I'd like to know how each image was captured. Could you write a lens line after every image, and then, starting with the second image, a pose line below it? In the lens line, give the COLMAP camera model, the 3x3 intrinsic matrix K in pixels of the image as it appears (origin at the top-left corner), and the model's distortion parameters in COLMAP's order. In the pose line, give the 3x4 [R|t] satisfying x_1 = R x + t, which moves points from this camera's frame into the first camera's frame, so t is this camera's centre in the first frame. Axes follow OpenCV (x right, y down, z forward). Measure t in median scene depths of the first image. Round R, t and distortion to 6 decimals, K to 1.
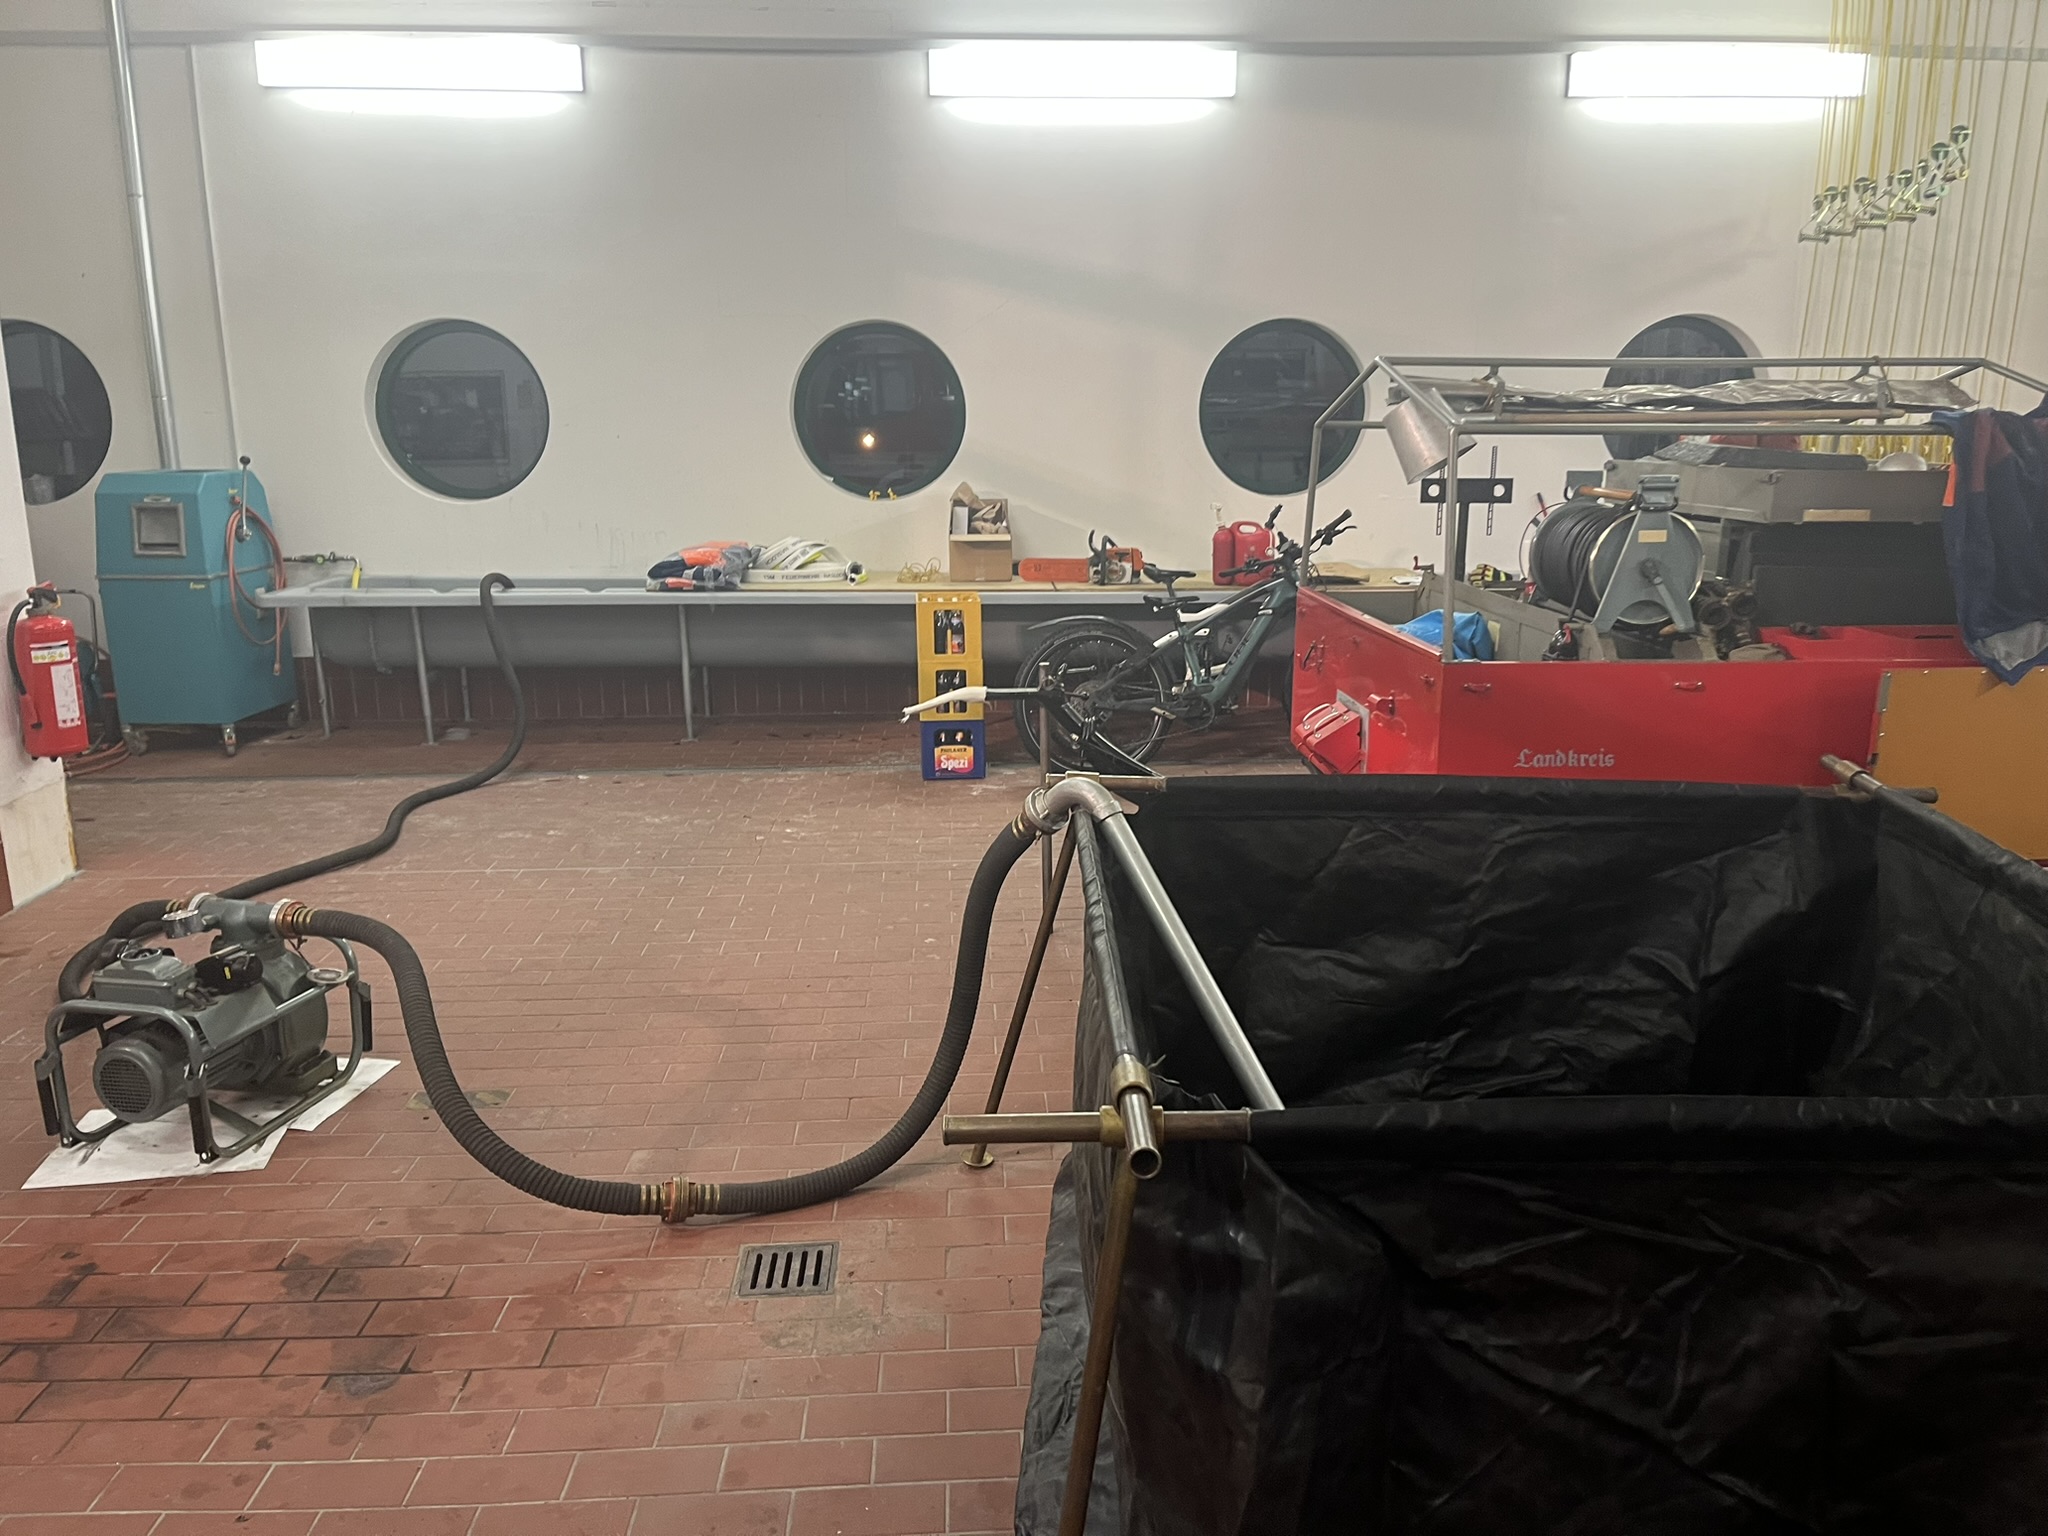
lens RADIAL K [[1568.9, 0, 1024.0], [0, 1568.9, 768.0], [0, 0, 1]] dist [0.086348, -0.115829]
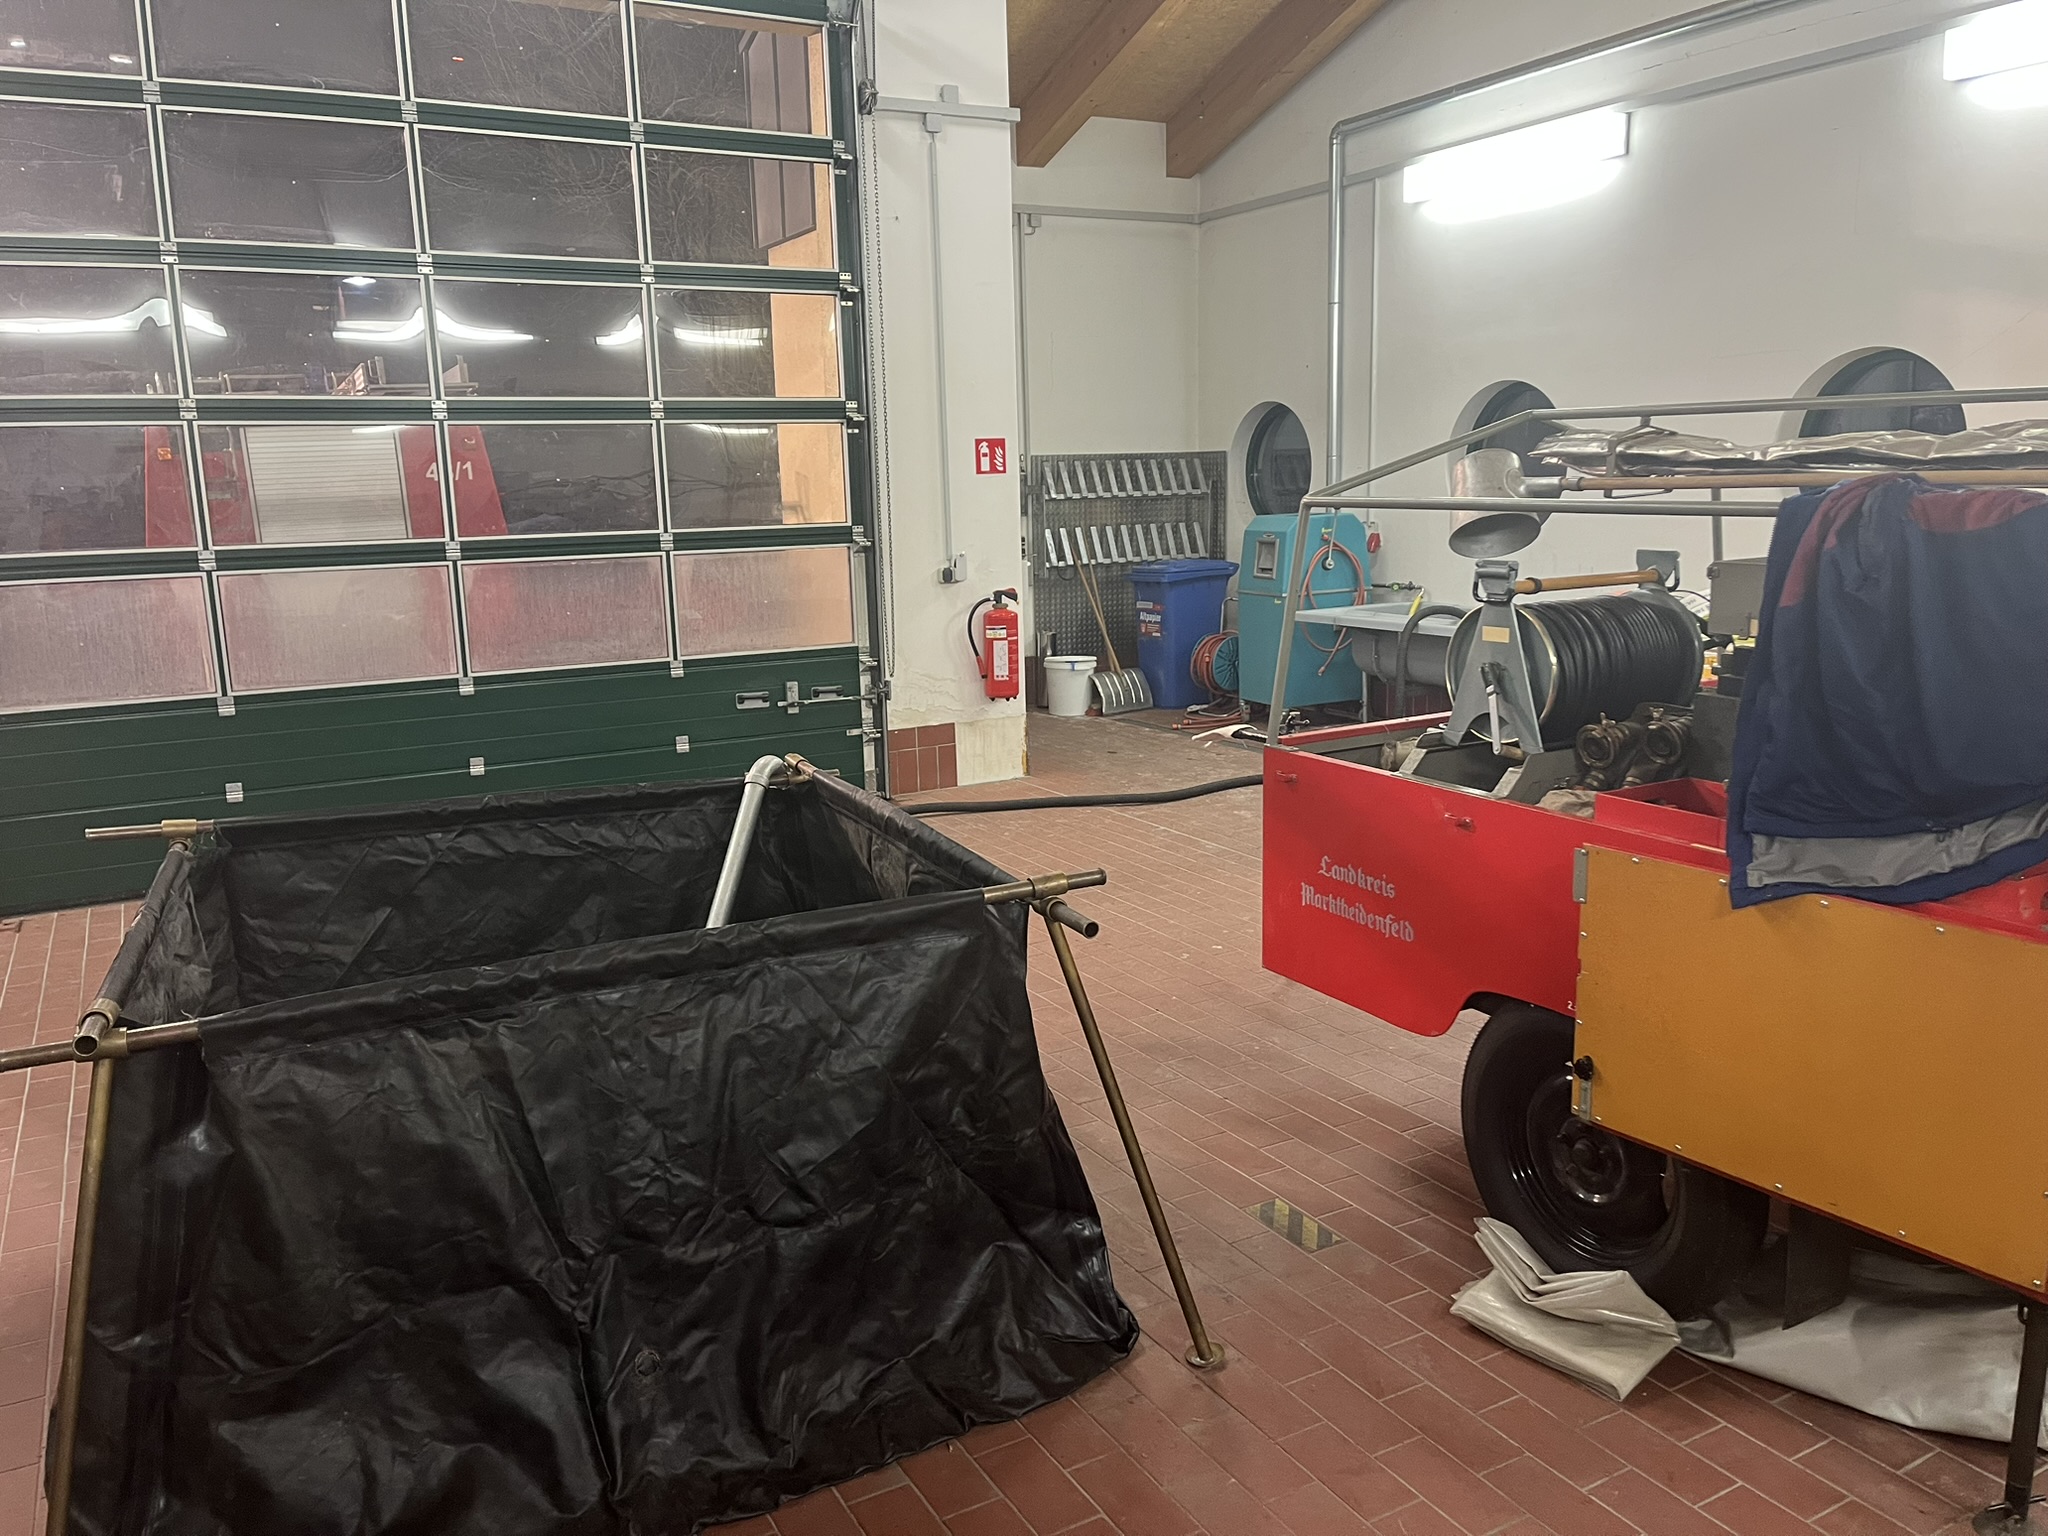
lens RADIAL K [[1568.9, 0, 1024.0], [0, 1568.9, 768.0], [0, 0, 1]] dist [0.086348, -0.115829]
pose [[0.428450, 0.159783, -0.889326, 0.831881], [-0.173718, 0.980445, 0.092462, -0.091287], [0.886709, 0.114876, 0.447829, 0.352184]]
